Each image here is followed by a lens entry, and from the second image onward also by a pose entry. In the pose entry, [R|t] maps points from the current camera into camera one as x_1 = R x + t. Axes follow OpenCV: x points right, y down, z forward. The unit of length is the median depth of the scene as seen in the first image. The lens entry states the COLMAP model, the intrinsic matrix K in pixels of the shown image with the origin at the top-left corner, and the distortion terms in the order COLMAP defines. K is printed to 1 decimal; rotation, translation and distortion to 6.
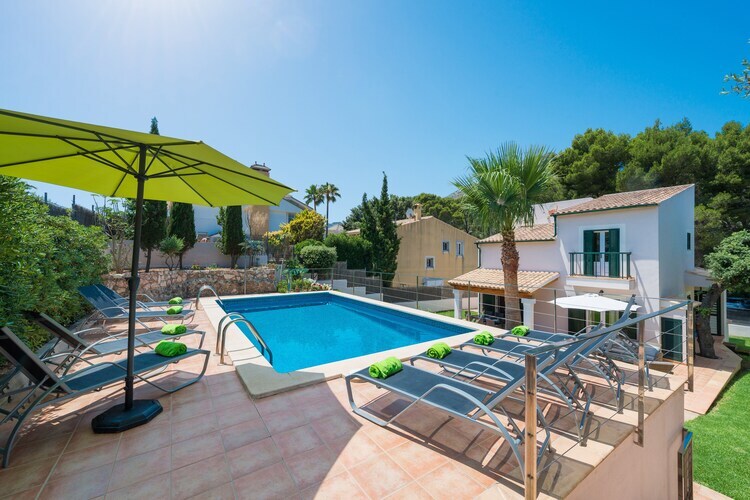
lens RADIAL K [[292.0, 0, 374.9], [0, 292.0, 255.0], [0, 0, 1]] dist [0.010179, -0.001509]
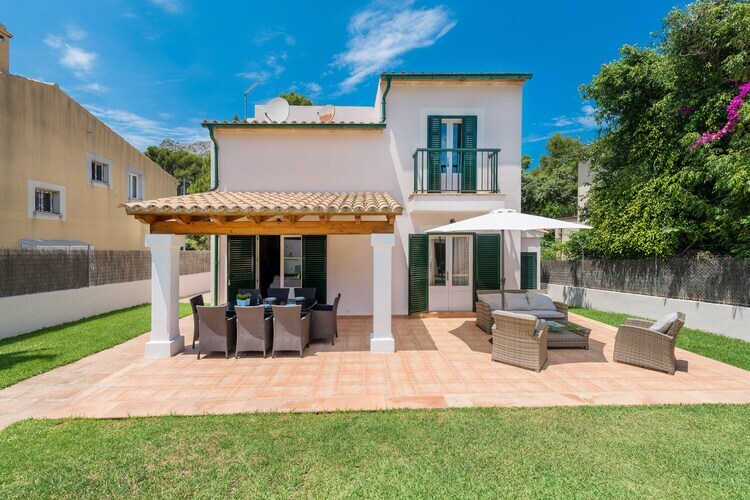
lens RADIAL K [[292.0, 0, 374.1], [0, 292.0, 230.7], [0, 0, 1]] dist [0.010179, -0.001509]
pose [[0.534424, 0.009649, 0.845161, 0.159578], [0.003244, 0.999904, -0.013466, 0.143392], [-0.845210, 0.009938, 0.534341, 0.740869]]
